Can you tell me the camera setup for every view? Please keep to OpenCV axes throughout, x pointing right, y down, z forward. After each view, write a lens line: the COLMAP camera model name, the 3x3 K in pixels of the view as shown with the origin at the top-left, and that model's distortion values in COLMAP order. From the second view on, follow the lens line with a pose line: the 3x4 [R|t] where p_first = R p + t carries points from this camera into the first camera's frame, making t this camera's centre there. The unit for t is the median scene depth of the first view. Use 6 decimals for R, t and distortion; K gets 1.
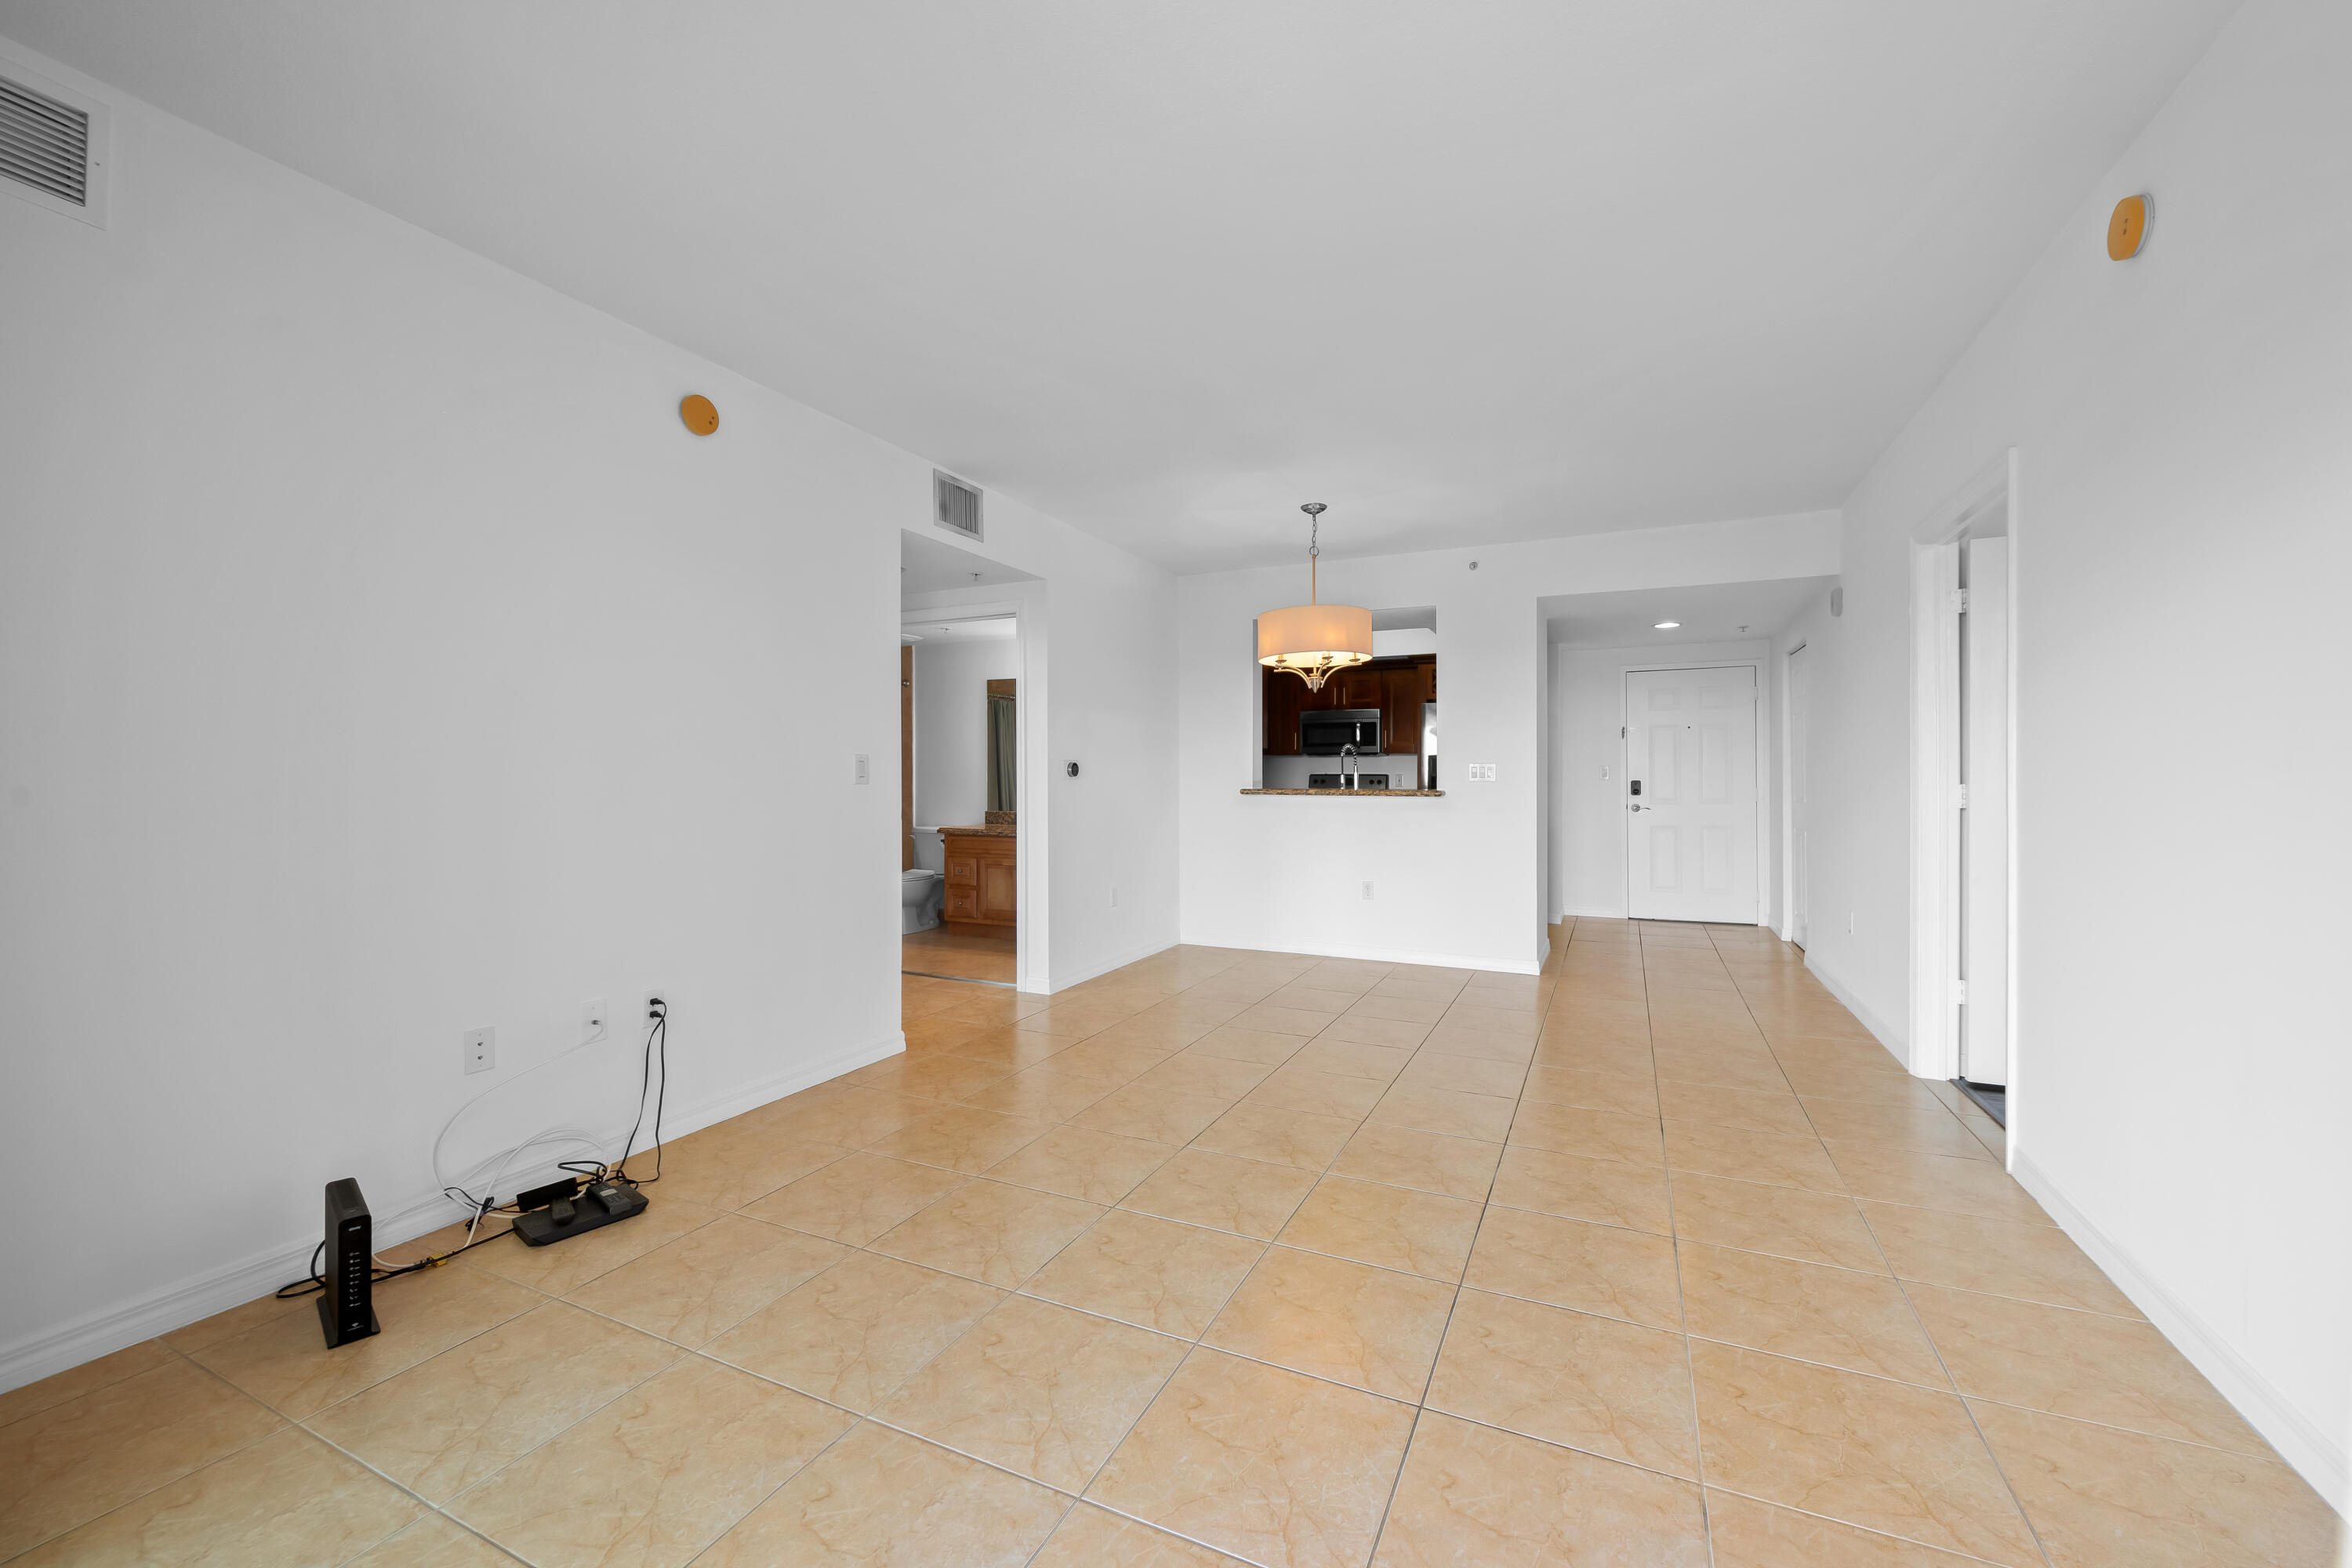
lens RADIAL K [[930.0, 0, 1203.8], [0, 930.0, 774.4], [0, 0, 1]] dist [0.001705, -0.003863]
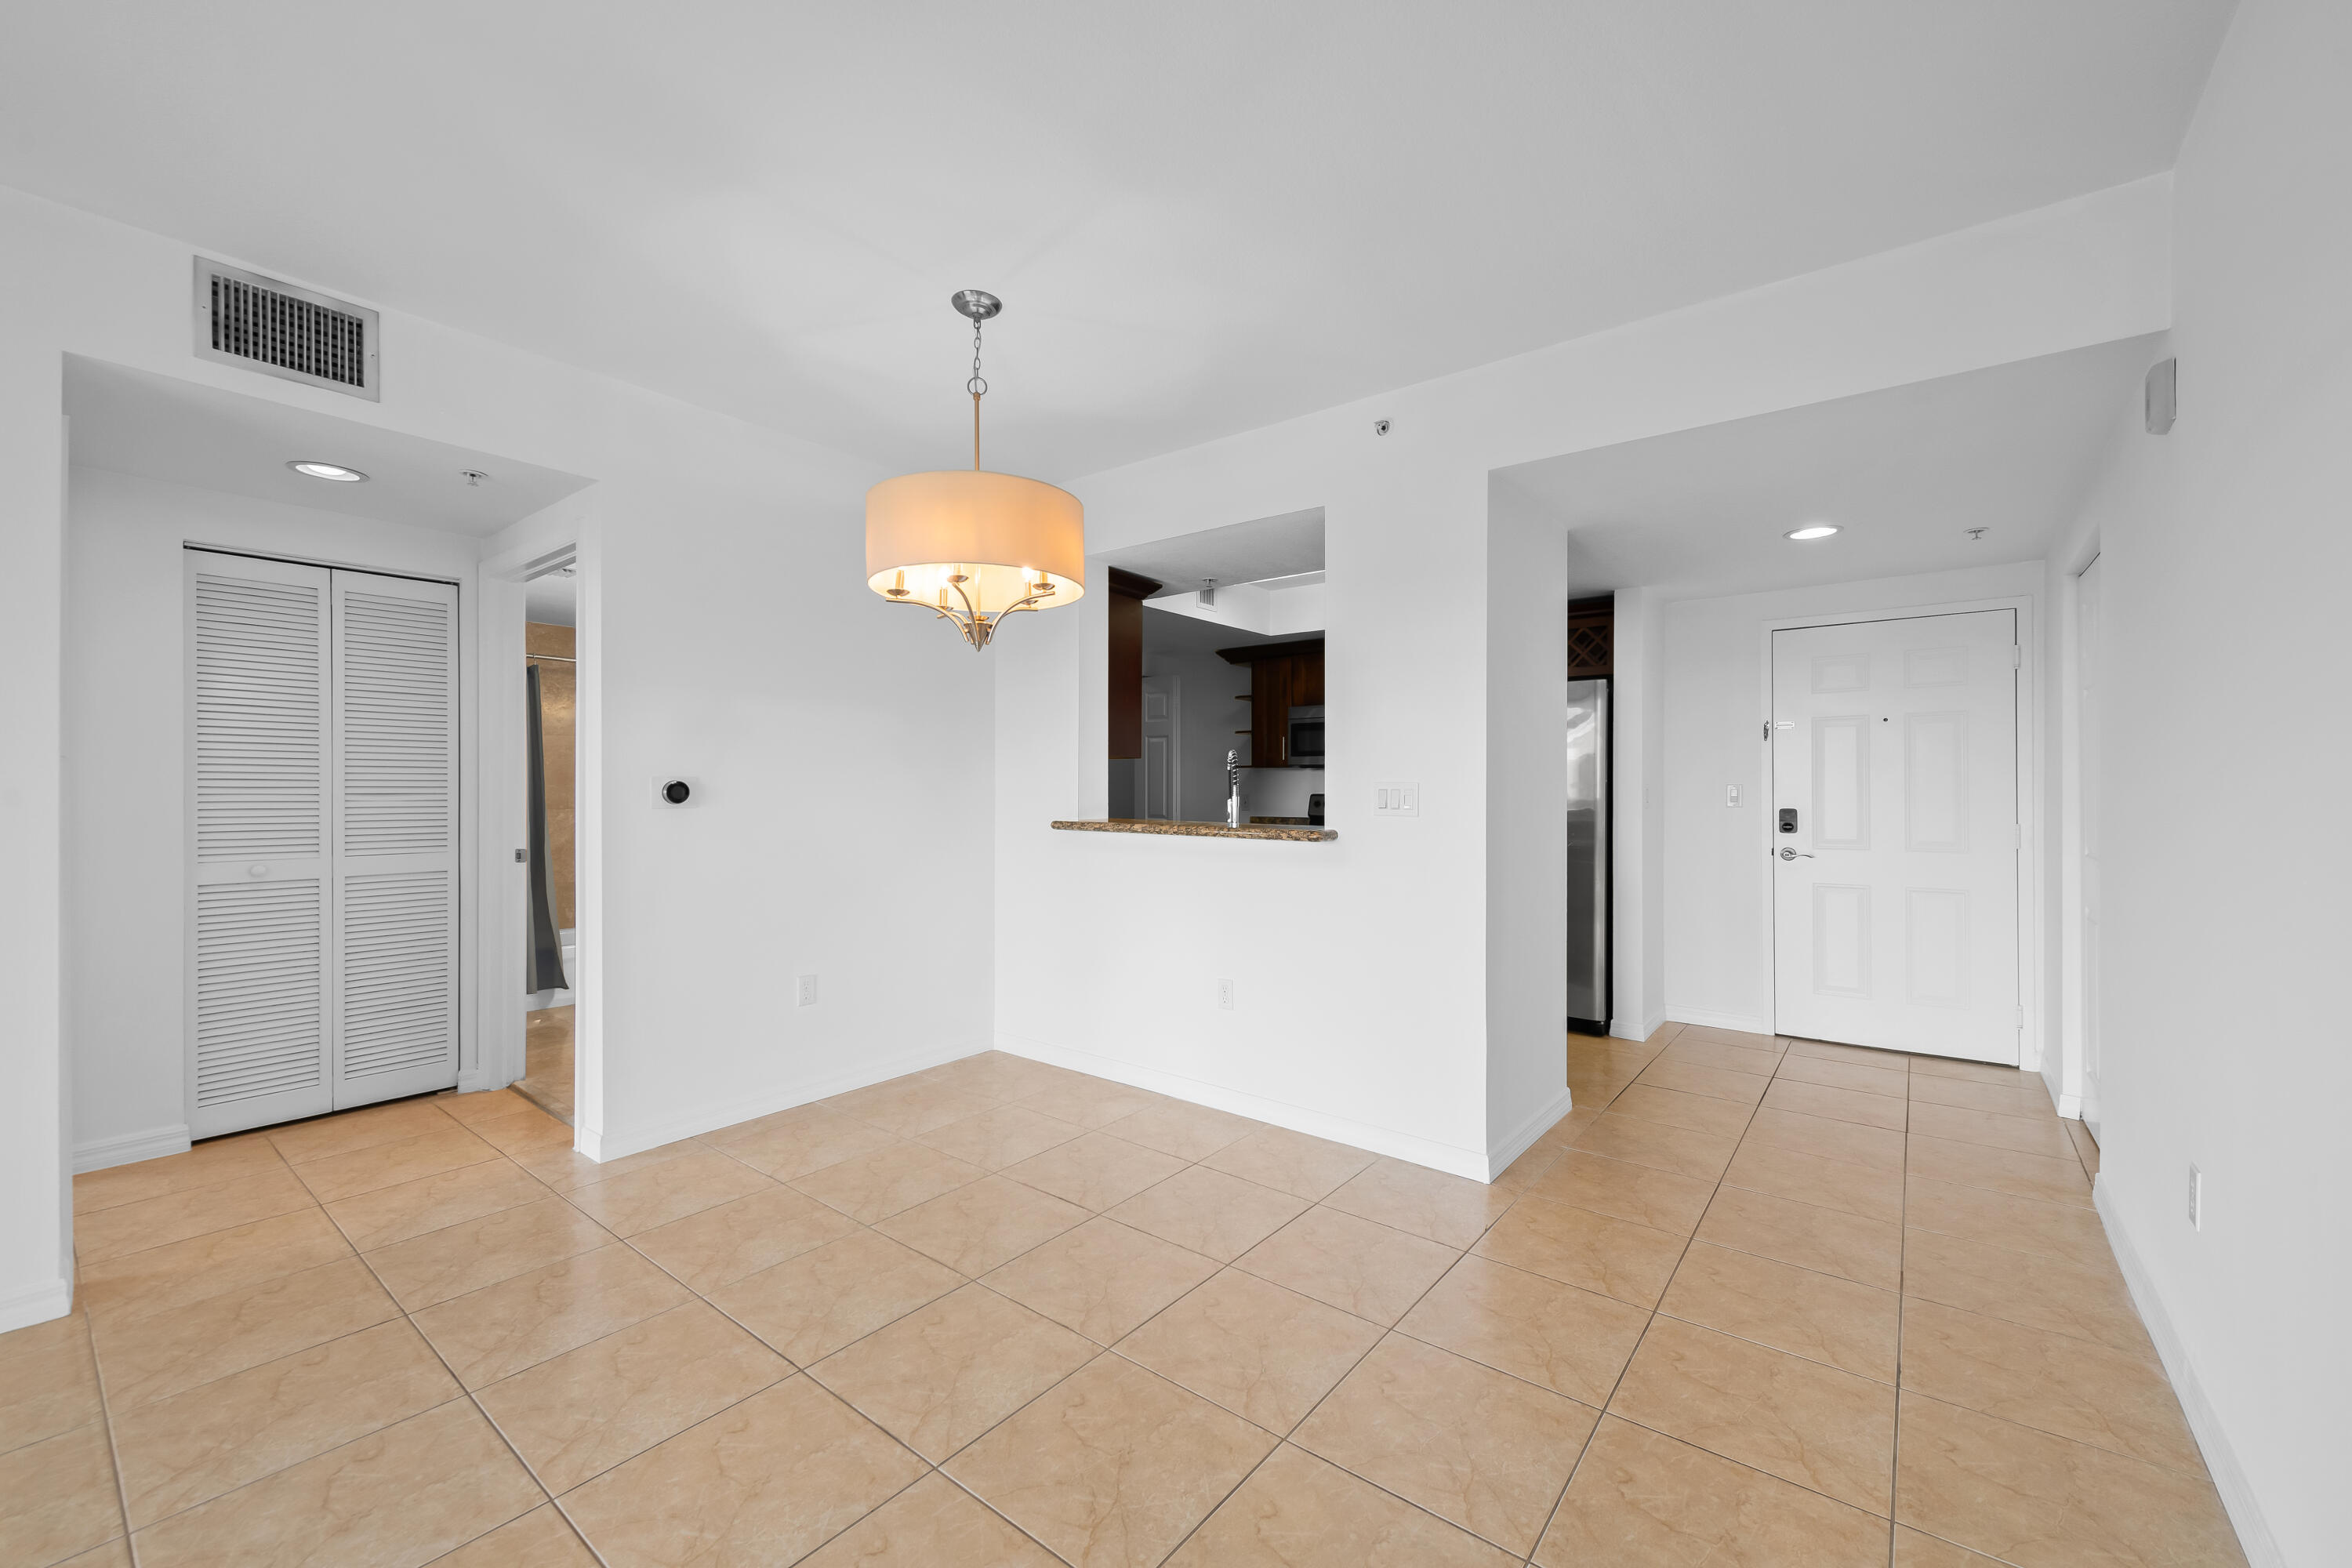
lens RADIAL K [[930.0, 0, 1186.3], [0, 930.0, 784.0], [0, 0, 1]] dist [0.001705, -0.003863]
pose [[0.972684, 0.002790, -0.232116, 0.263827], [-0.003589, 0.999989, -0.003022, -0.007892], [0.232105, 0.003773, 0.972683, 0.374383]]
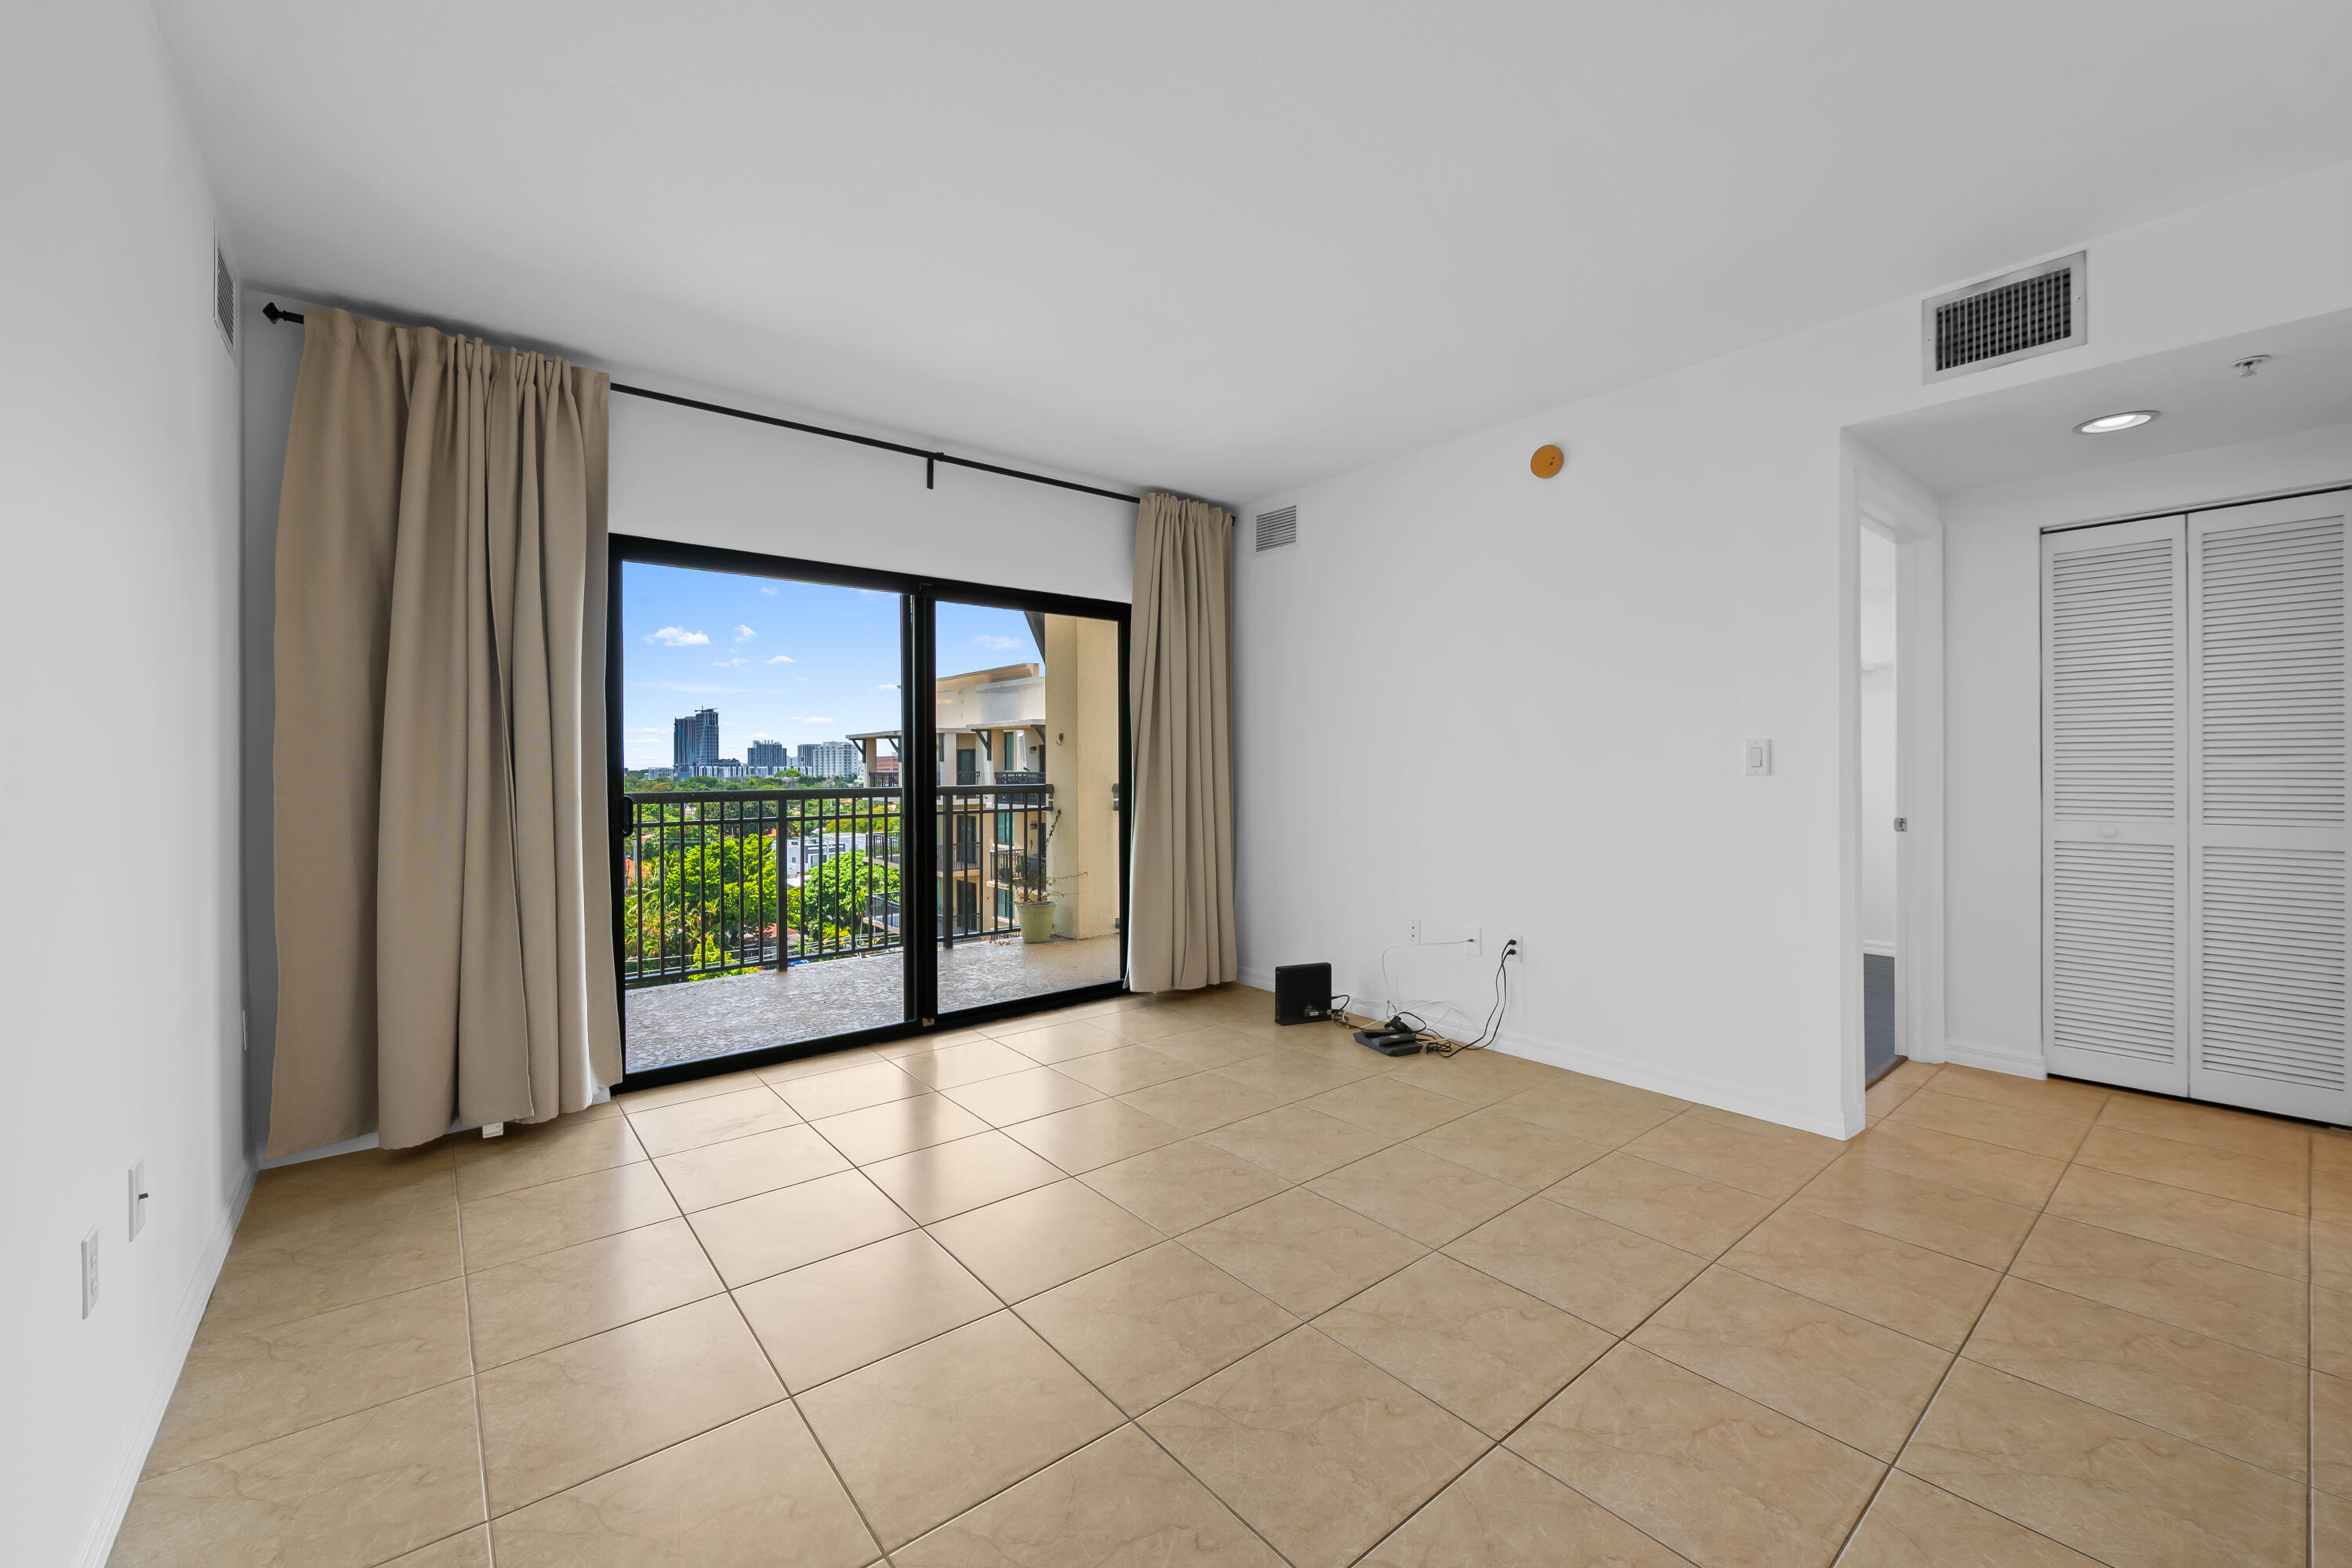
lens RADIAL K [[930.0, 0, 1190.3], [0, 930.0, 765.9], [0, 0, 1]] dist [0.001705, -0.003863]
pose [[-0.437295, 0.006568, -0.899294, 0.336835], [0.009989, 0.999947, 0.002445, -0.003277], [0.899263, -0.007914, -0.437338, 0.512382]]
